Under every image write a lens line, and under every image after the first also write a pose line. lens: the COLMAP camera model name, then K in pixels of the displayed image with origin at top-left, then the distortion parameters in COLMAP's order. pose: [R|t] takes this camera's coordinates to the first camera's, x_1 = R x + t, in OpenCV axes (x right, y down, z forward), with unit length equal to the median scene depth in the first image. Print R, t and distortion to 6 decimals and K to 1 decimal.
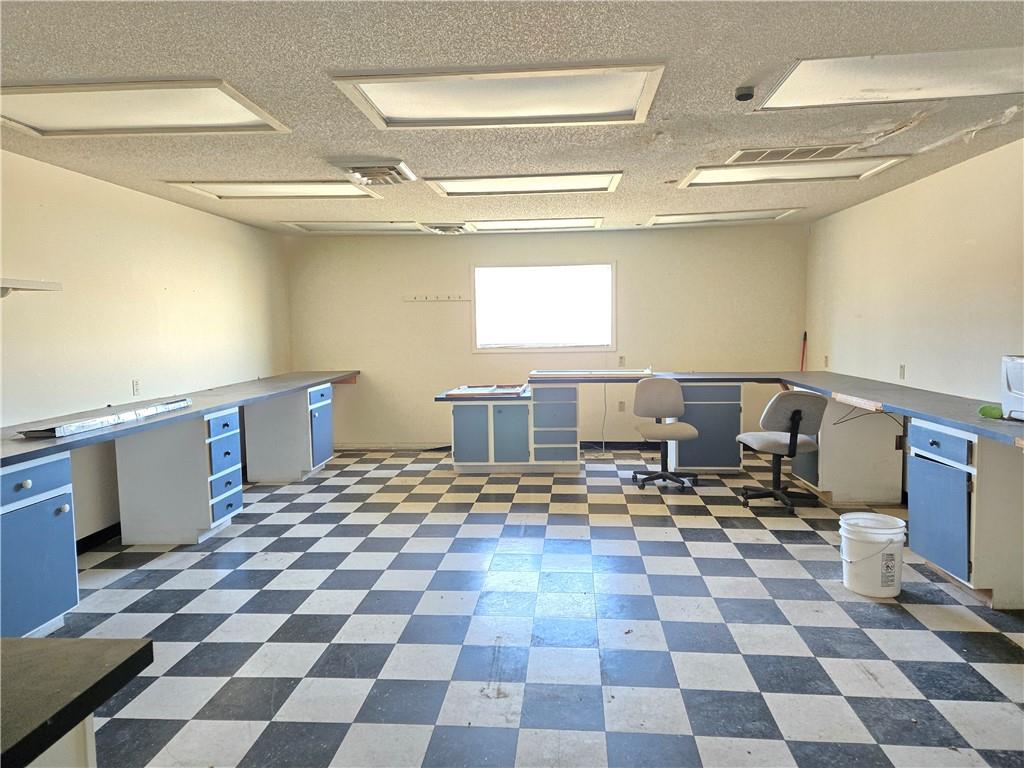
lens RADIAL K [[671.7, 0, 512.0], [0, 671.7, 384.0], [0, 0, 1]] dist [0.004243, -0.001519]
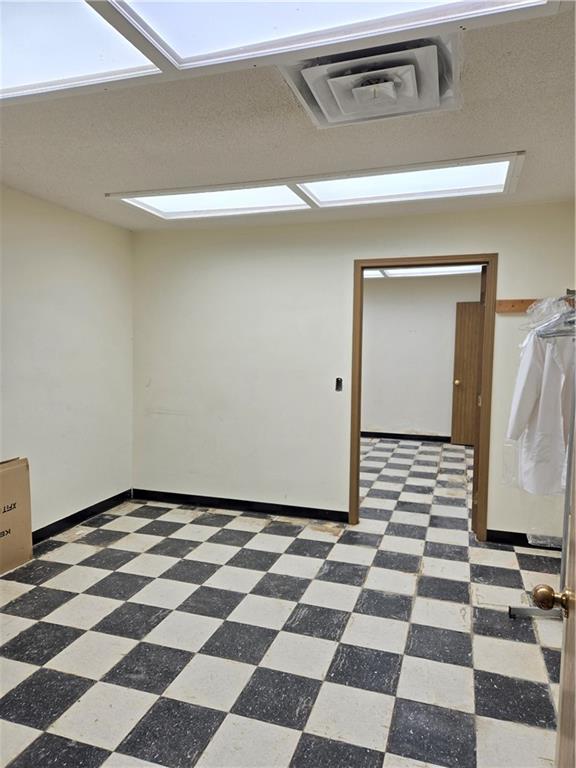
lens RADIAL K [[503.7, 0, 288.0], [0, 503.7, 384.0], [0, 0, 1]] dist [0.004243, -0.001519]
pose [[0.971072, 0.041899, -0.235082, 0.019992], [-0.043801, 0.999036, -0.002871, -0.020518], [0.234735, 0.013085, 0.971971, 0.214081]]
